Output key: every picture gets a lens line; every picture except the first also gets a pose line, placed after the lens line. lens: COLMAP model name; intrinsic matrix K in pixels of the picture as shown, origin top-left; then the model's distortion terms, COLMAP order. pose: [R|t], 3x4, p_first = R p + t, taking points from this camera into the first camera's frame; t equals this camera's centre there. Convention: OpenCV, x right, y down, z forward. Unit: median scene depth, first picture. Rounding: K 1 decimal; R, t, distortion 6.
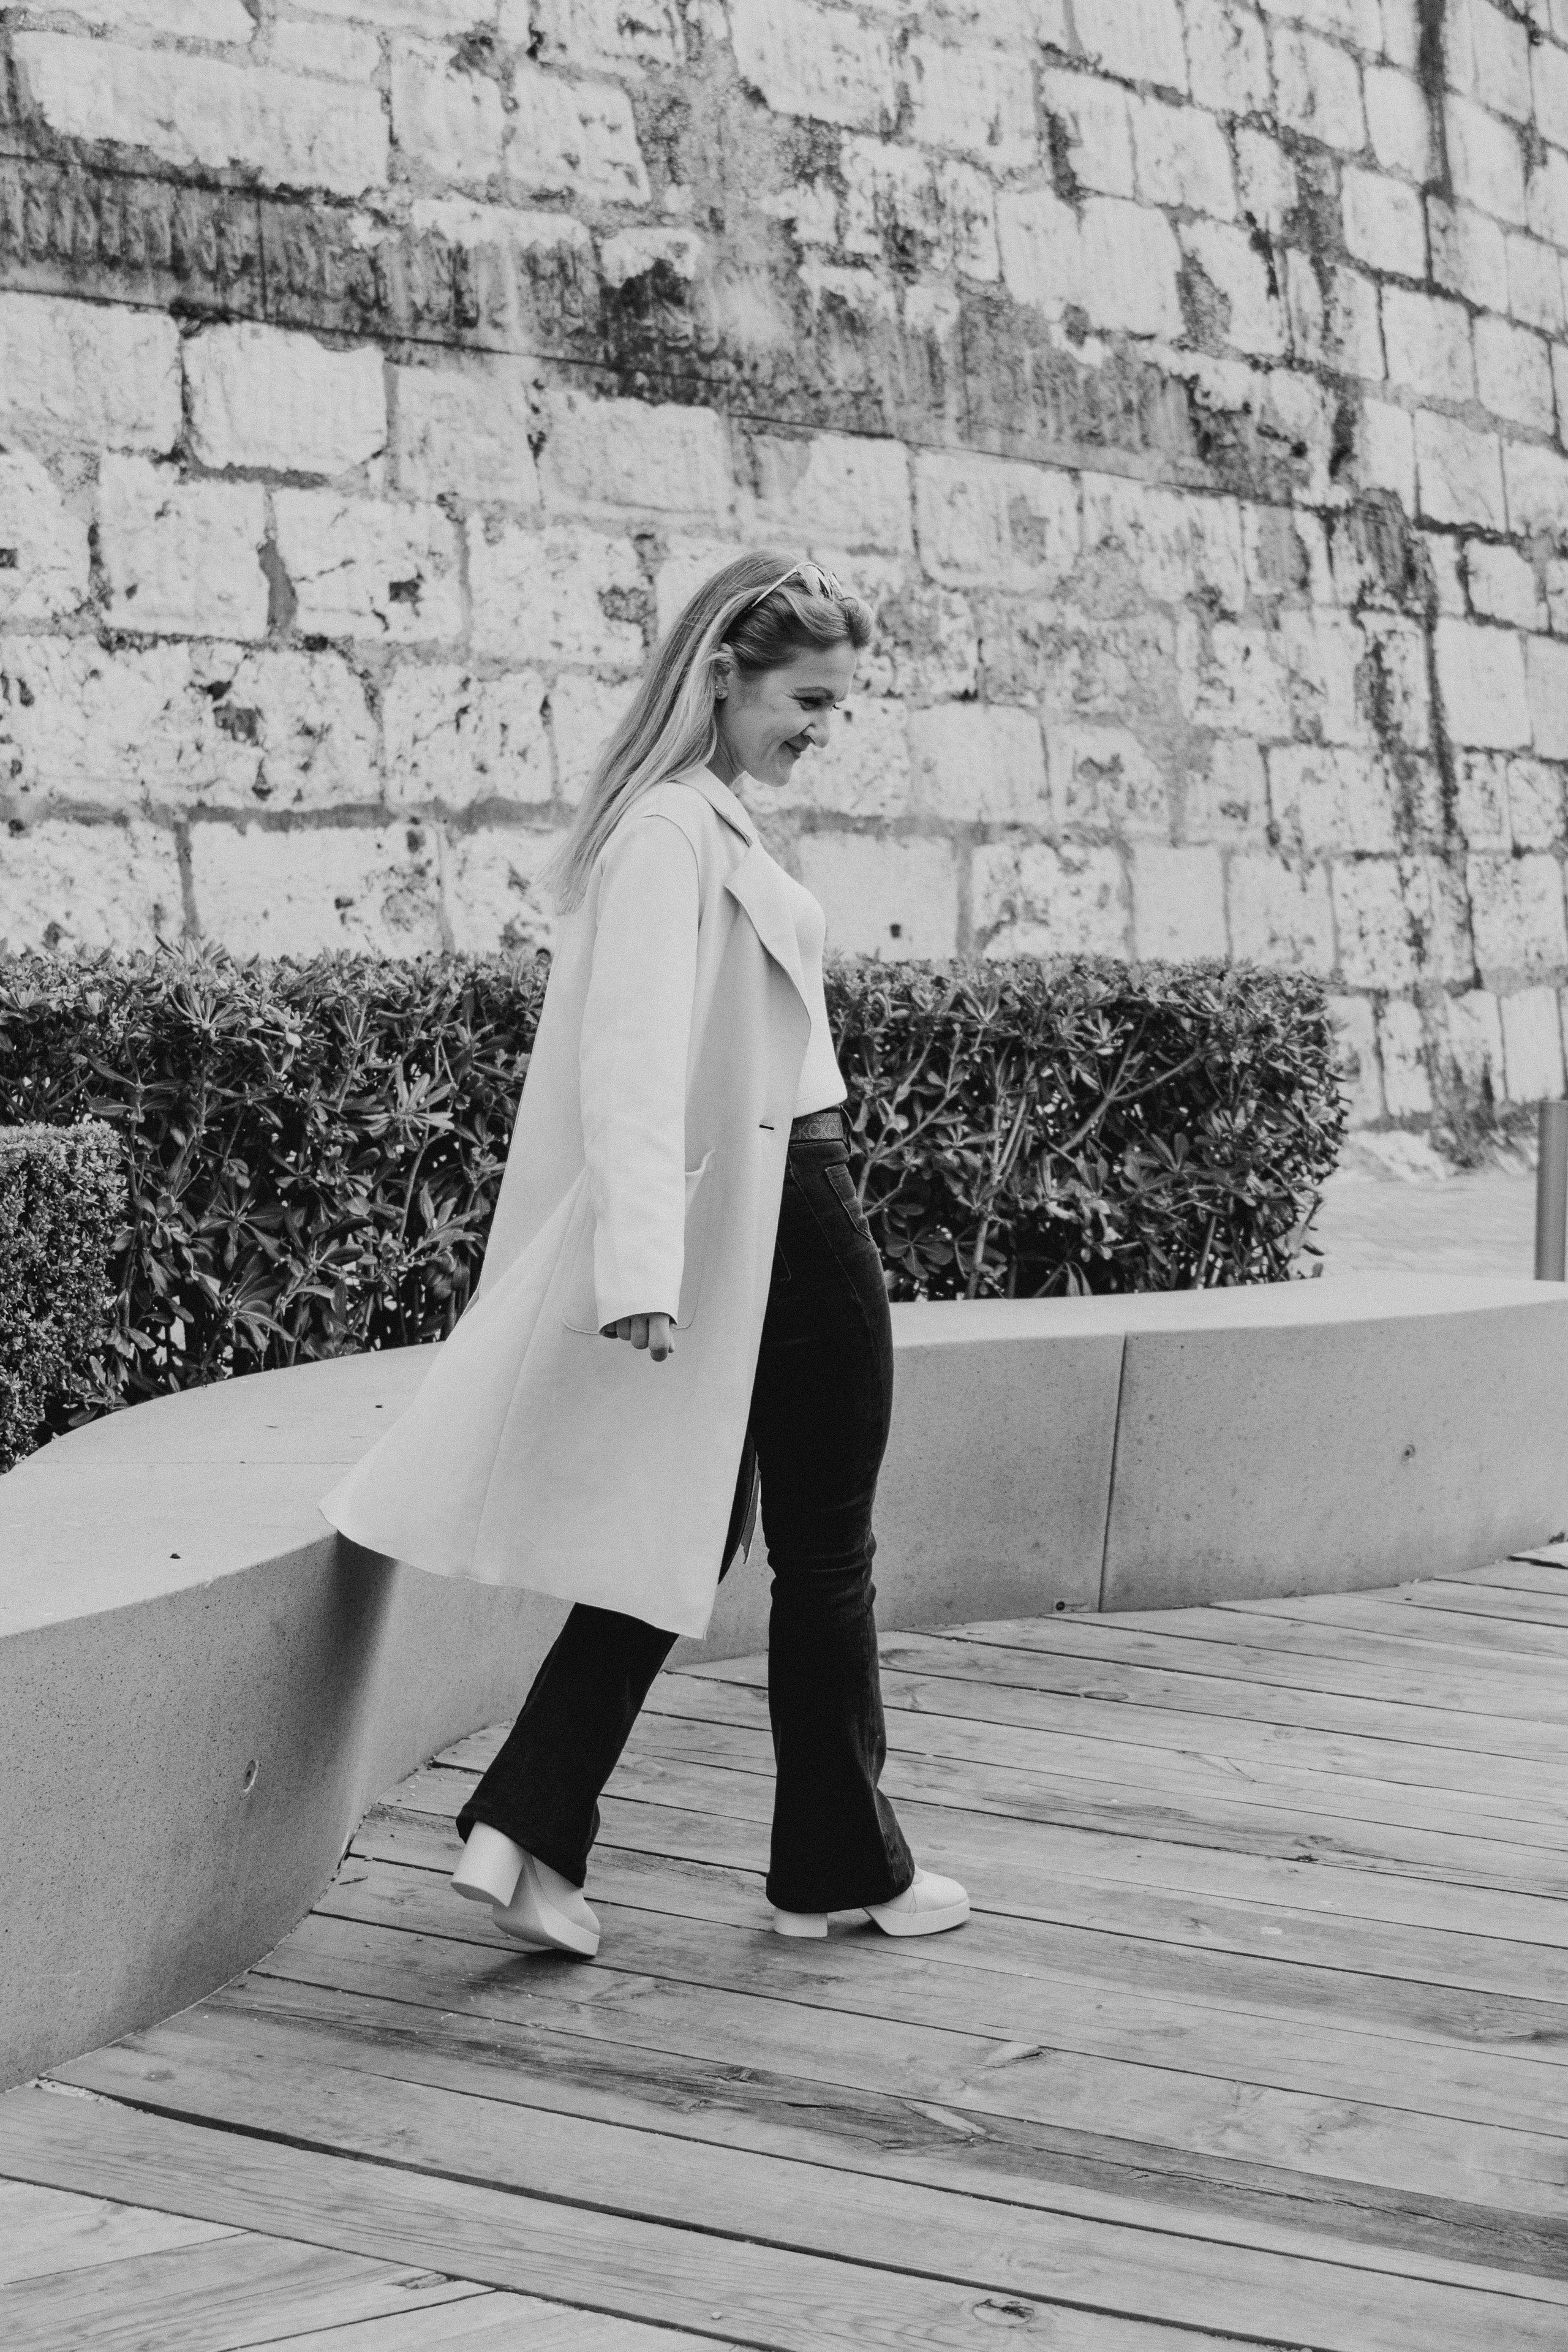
lens RADIAL K [[3733.7, 0, 765.9], [0, 3733.7, 1177.5], [0, 0, 1]] dist [0.043501, -0.127626]
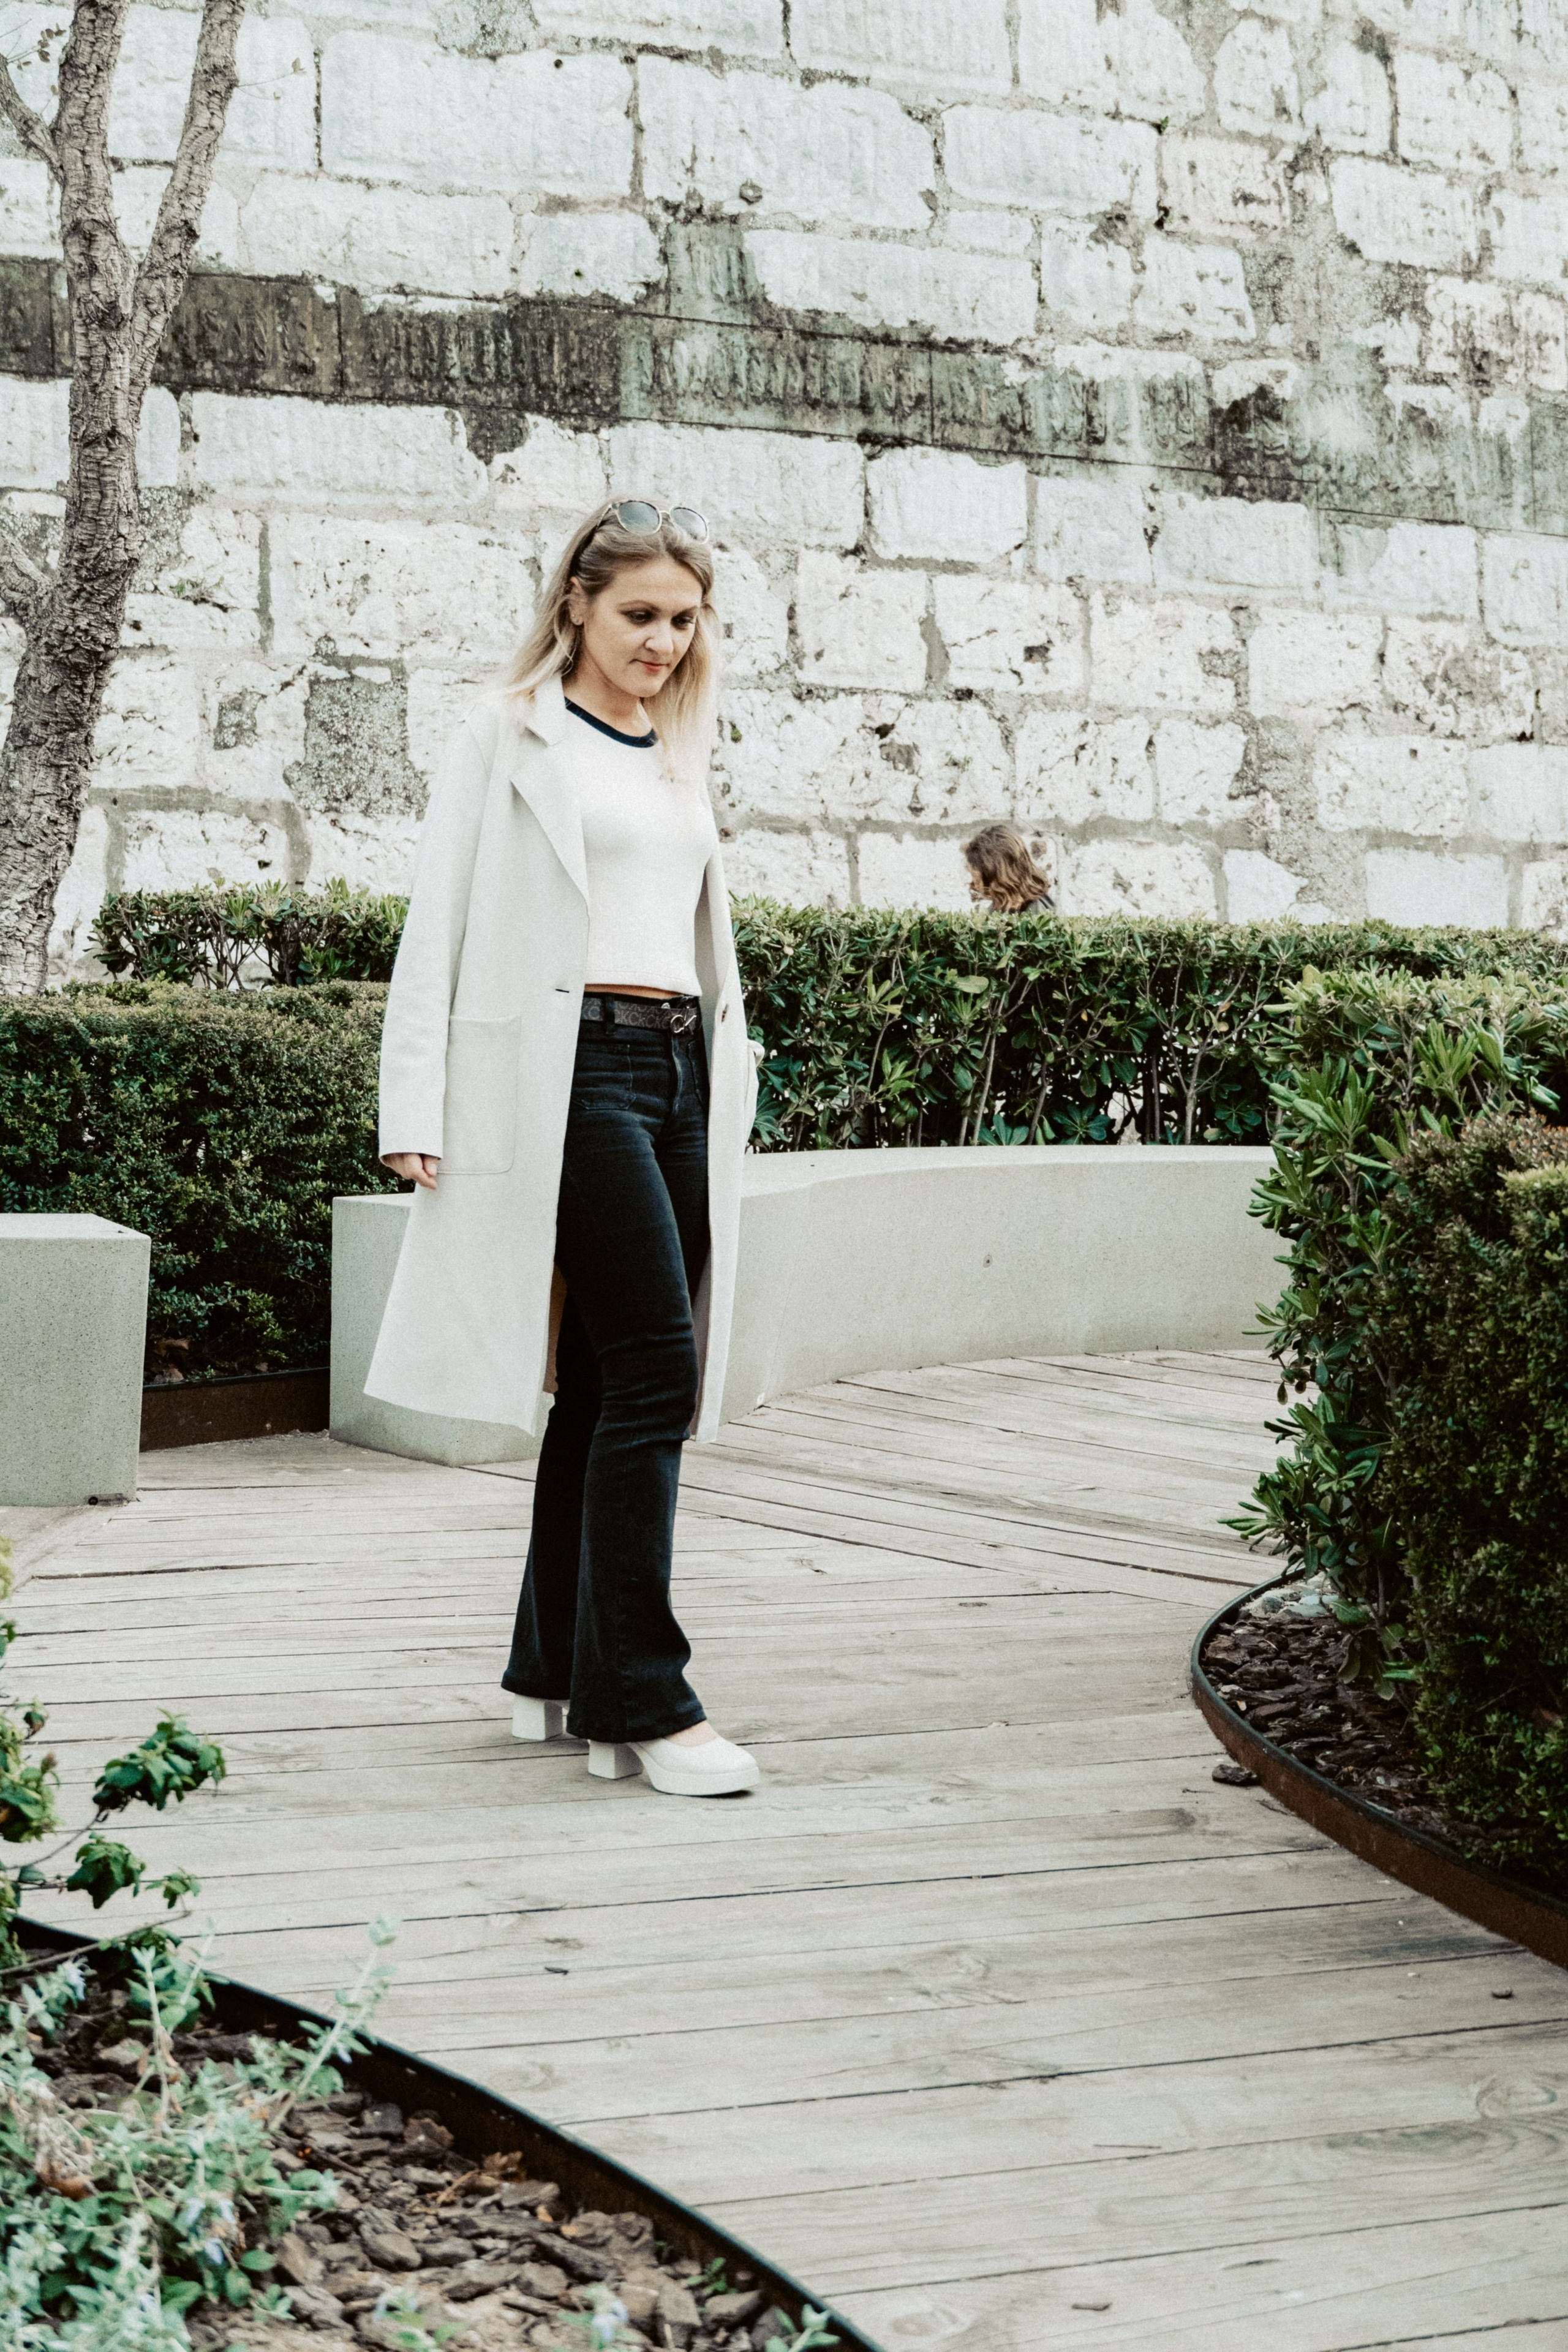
lens RADIAL K [[3772.2, 0, 776.7], [0, 3772.2, 1174.7], [0, 0, 1]] dist [0.020510, -0.001232]
pose [[0.974980, 0.030646, -0.220169, 0.105090], [-0.033143, 0.999421, -0.007655, 0.033046], [0.219807, 0.014760, 0.975432, -0.268572]]
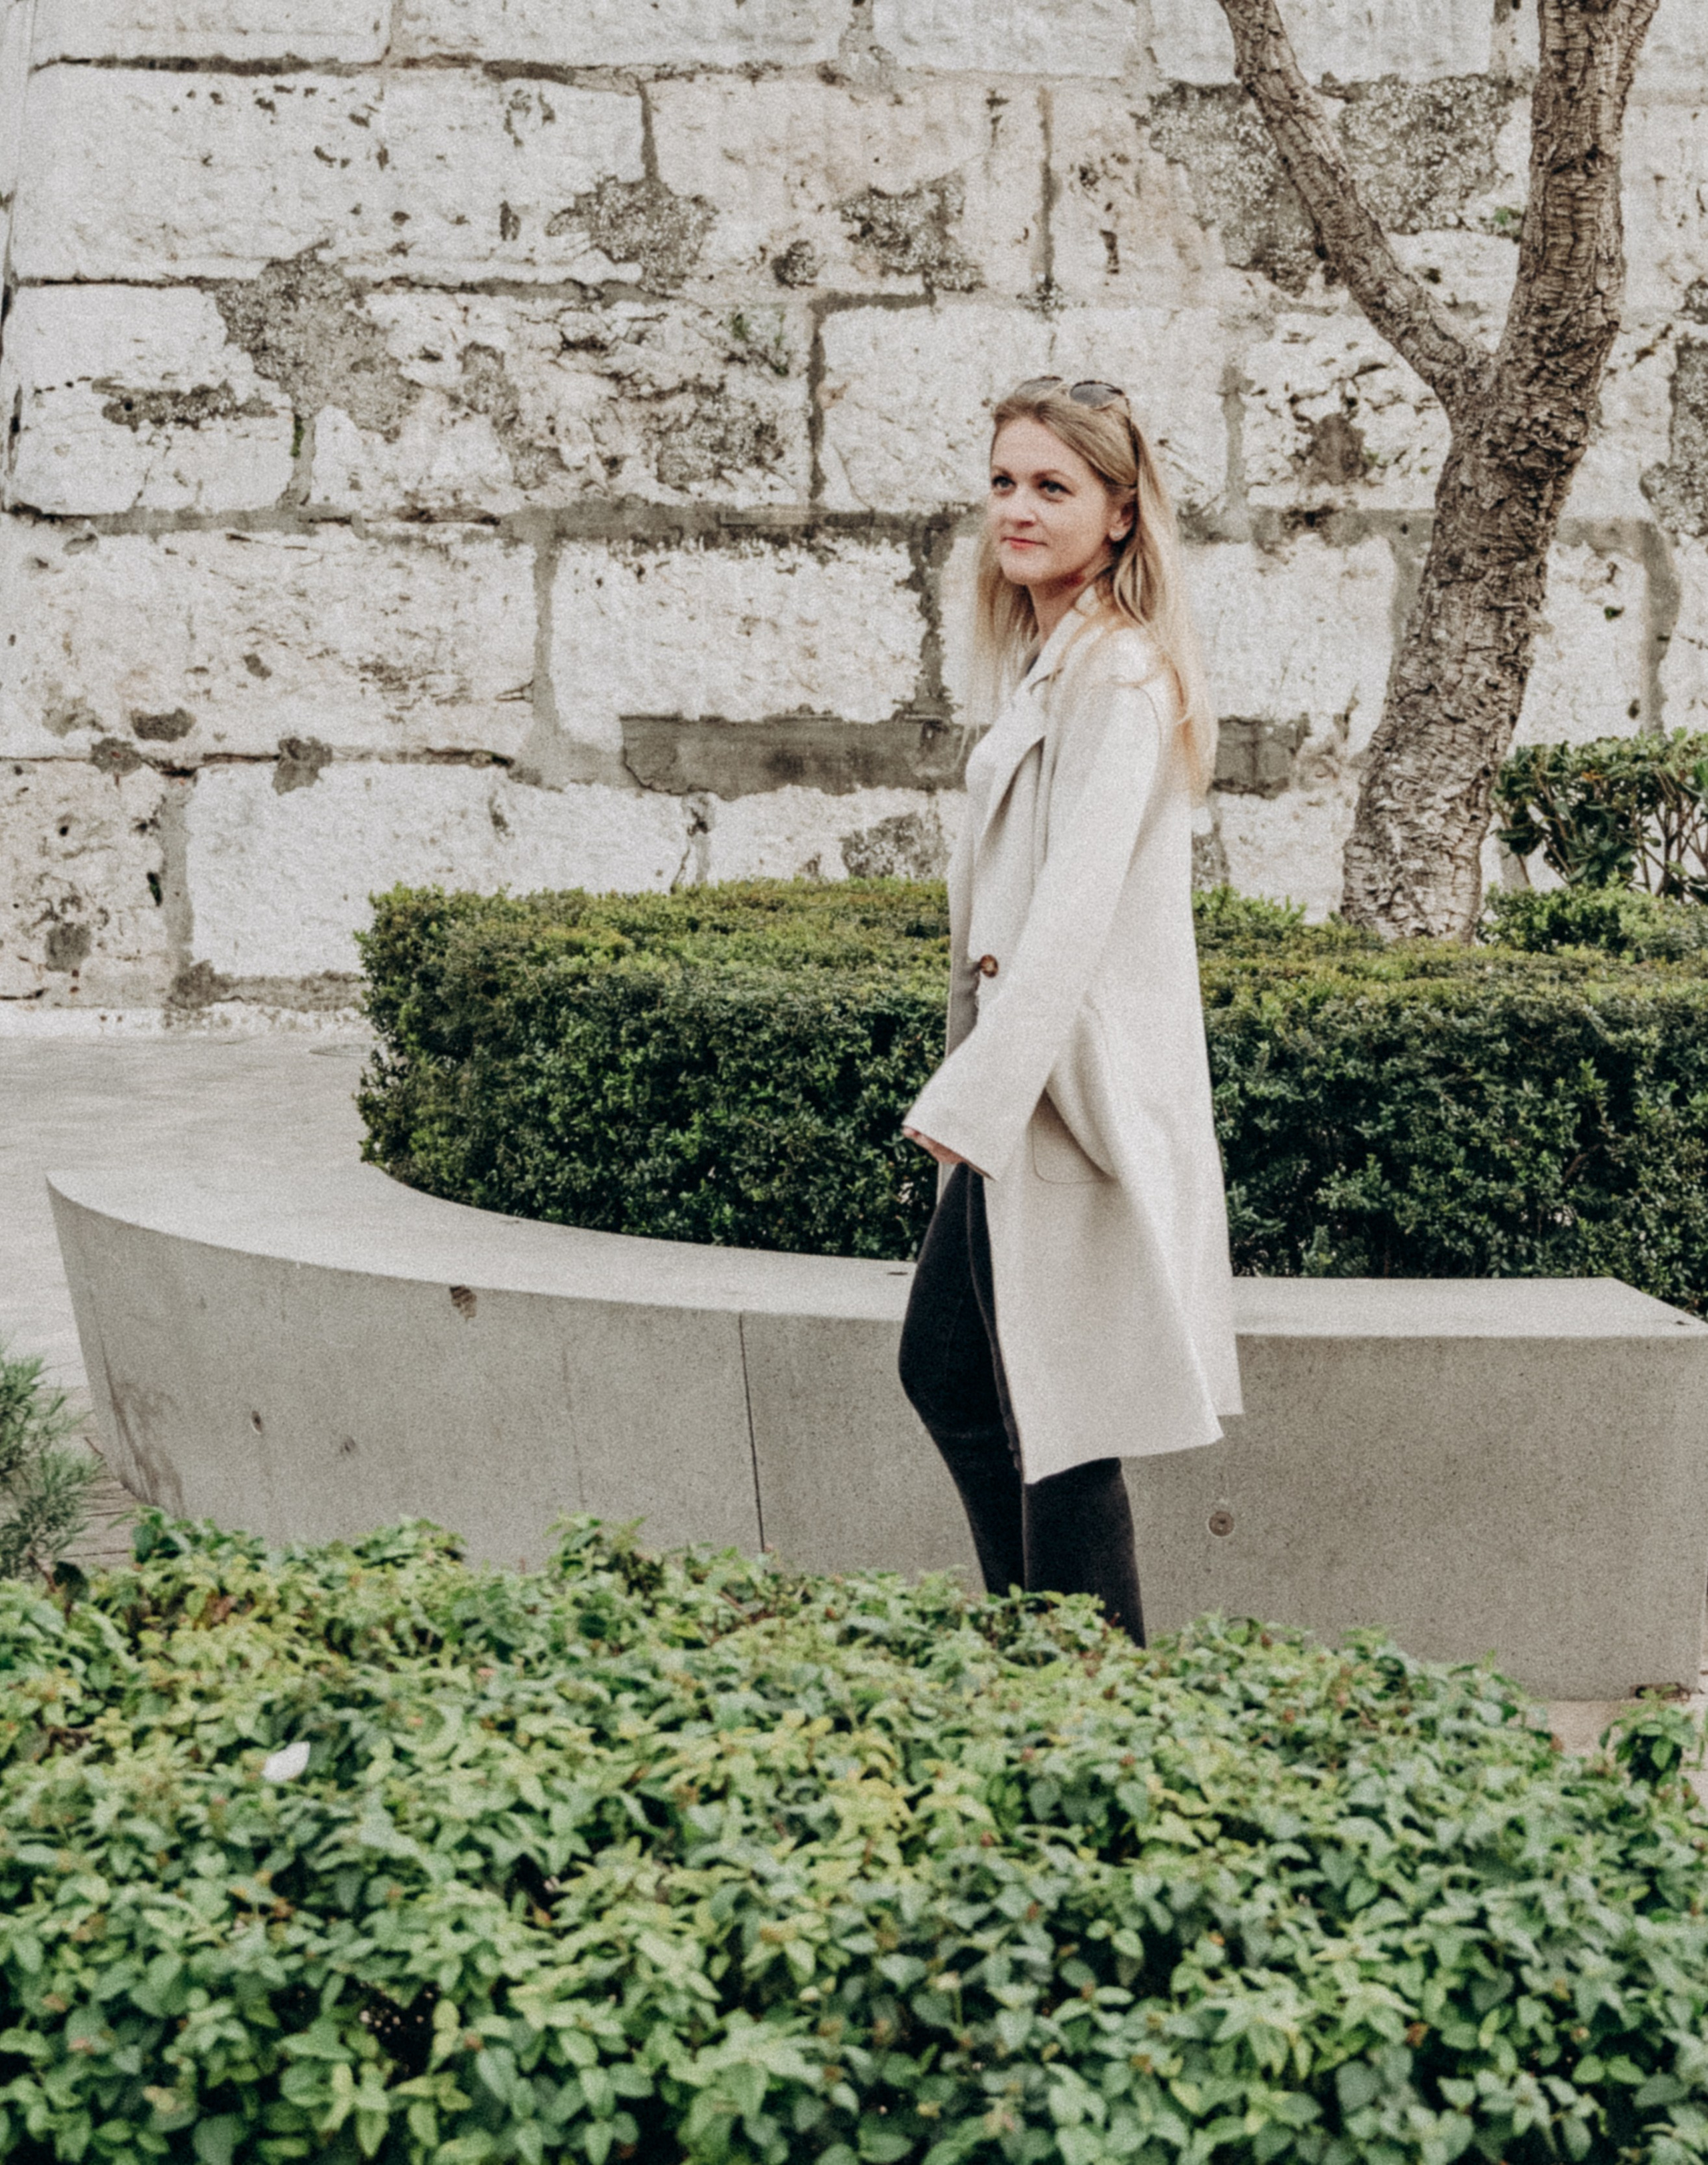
lens RADIAL K [[5592.3, 0, 1237.6], [0, 5592.3, 966.4], [0, 0, 1]] dist [0.026002, 0.528079]
pose [[0.927946, 0.032579, -0.371289, 0.065294], [-0.030524, 0.999469, 0.011411, -0.001781], [0.371463, 0.000744, 0.928447, -0.314766]]
